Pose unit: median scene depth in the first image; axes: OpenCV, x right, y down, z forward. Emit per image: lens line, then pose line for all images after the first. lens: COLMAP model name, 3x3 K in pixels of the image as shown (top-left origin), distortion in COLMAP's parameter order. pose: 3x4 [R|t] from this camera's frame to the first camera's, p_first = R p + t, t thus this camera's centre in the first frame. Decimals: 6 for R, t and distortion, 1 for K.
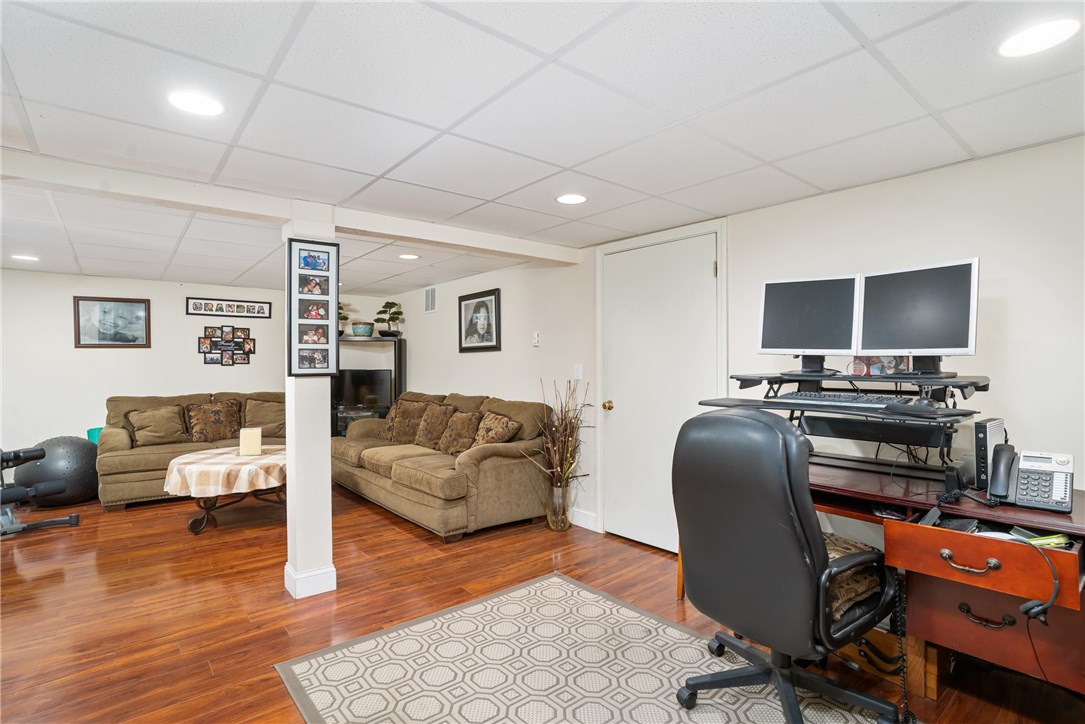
lens RADIAL K [[538.2, 0, 541.8], [0, 538.2, 363.2], [0, 0, 1]] dist [-0.005541, 0.000325]
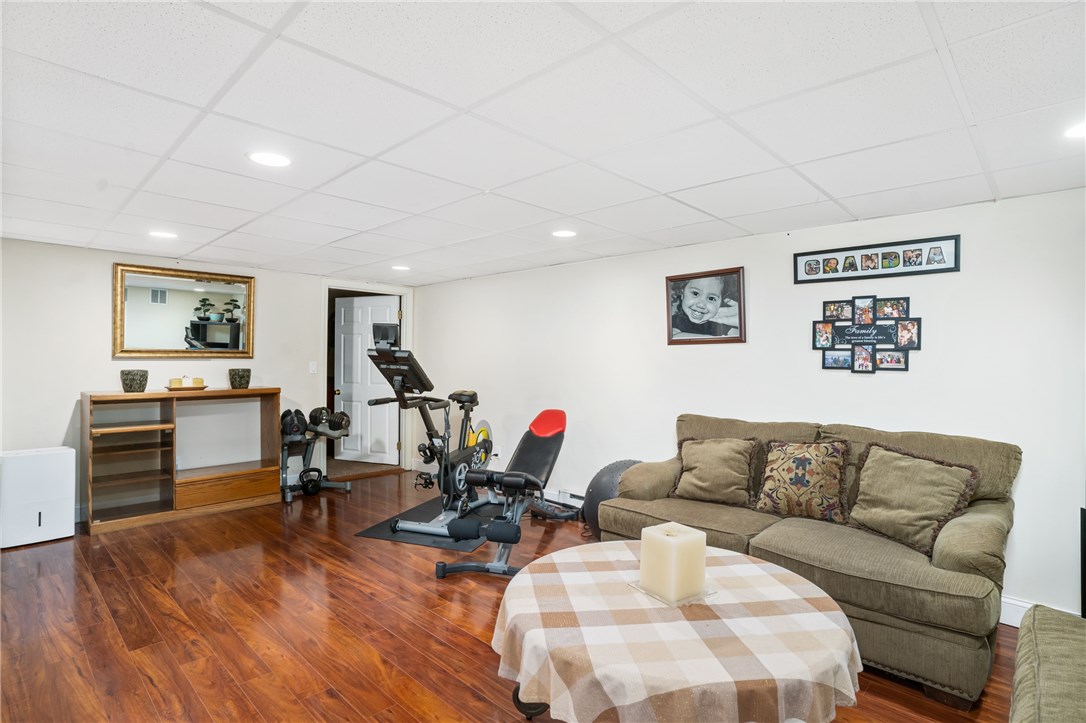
lens RADIAL K [[567.5, 0, 542.0], [0, 567.5, 359.1], [0, 0, 1]] dist [-0.005423, -0.001318]
pose [[0.147783, 0.002210, -0.989017, -0.090238], [-0.010870, 0.999941, 0.000610, -0.005982], [0.988960, 0.010660, 0.147798, 0.614848]]
